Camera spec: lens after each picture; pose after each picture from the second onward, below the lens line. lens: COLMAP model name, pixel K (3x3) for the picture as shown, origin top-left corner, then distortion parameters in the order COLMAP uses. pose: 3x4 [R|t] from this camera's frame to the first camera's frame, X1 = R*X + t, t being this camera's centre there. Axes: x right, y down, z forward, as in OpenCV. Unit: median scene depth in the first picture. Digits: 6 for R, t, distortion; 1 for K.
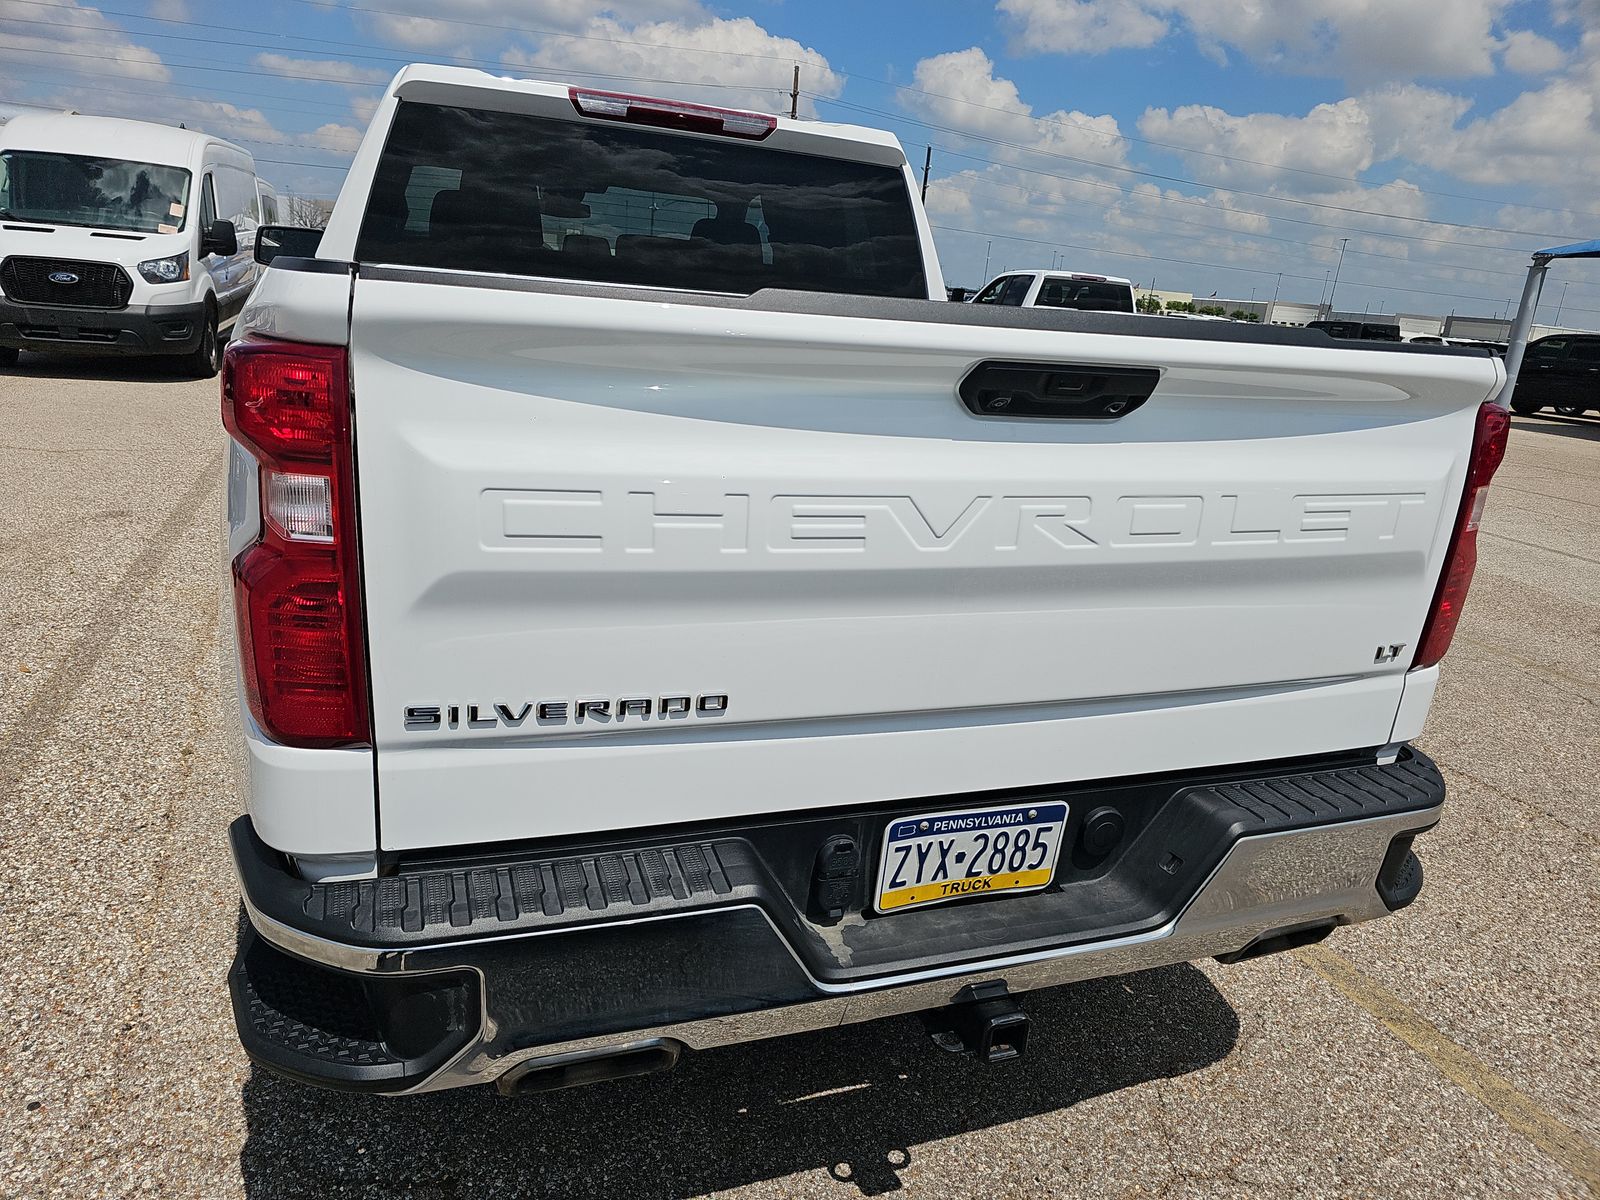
lens RADIAL K [[1073.8, 0, 800.0], [0, 1073.8, 600.0], [0, 0, 1]] dist [0.049519, -0.047830]
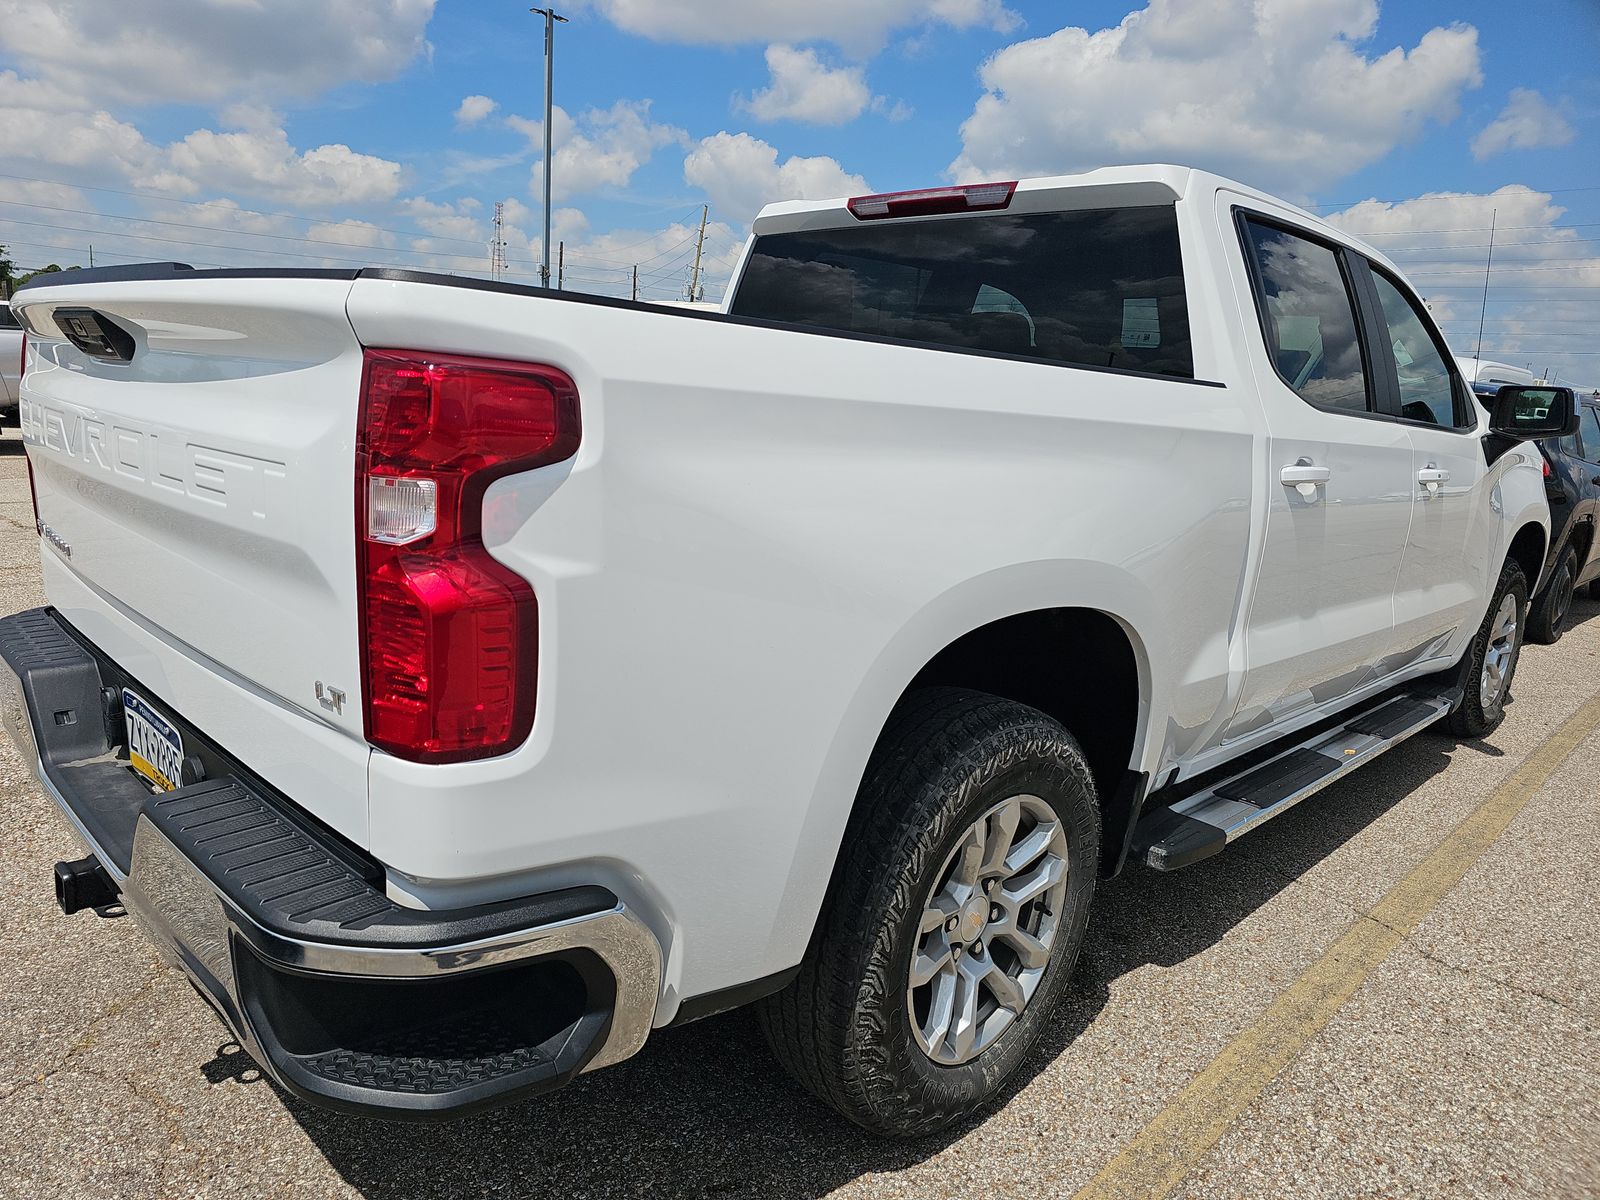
lens RADIAL K [[1073.8, 0, 800.0], [0, 1073.8, 600.0], [0, 0, 1]] dist [0.049519, -0.047830]
pose [[0.411603, 0.121419, -0.903239, 0.719302], [-0.282850, 0.959164, 0.000043, -0.055874], [0.866359, 0.255464, 0.429139, 0.517010]]
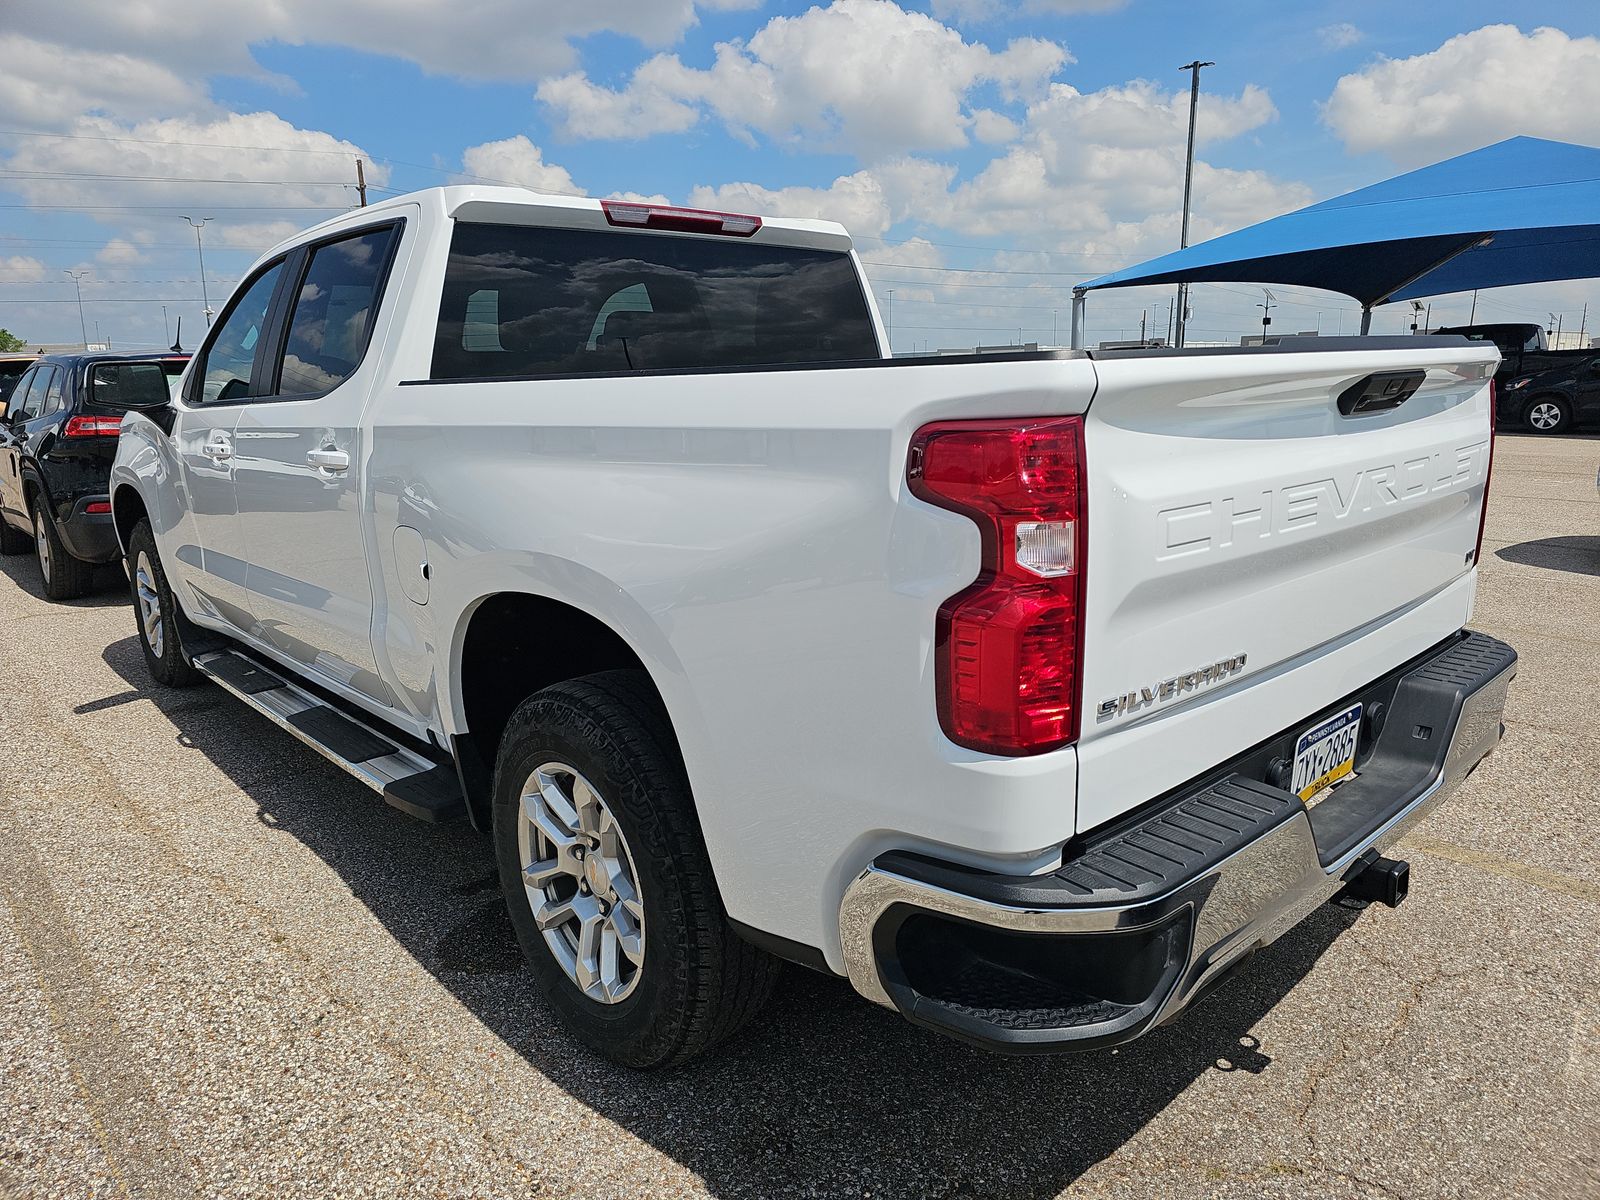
lens RADIAL K [[1072.3, 0, 831.7], [0, 1072.3, 571.0], [0, 0, 1]] dist [0.056839, -0.055534]
pose [[0.918708, -0.173707, 0.354685, -0.389197], [0.204025, 0.977707, -0.049635, -0.017724], [-0.338156, 0.117965, 0.933668, -0.017131]]
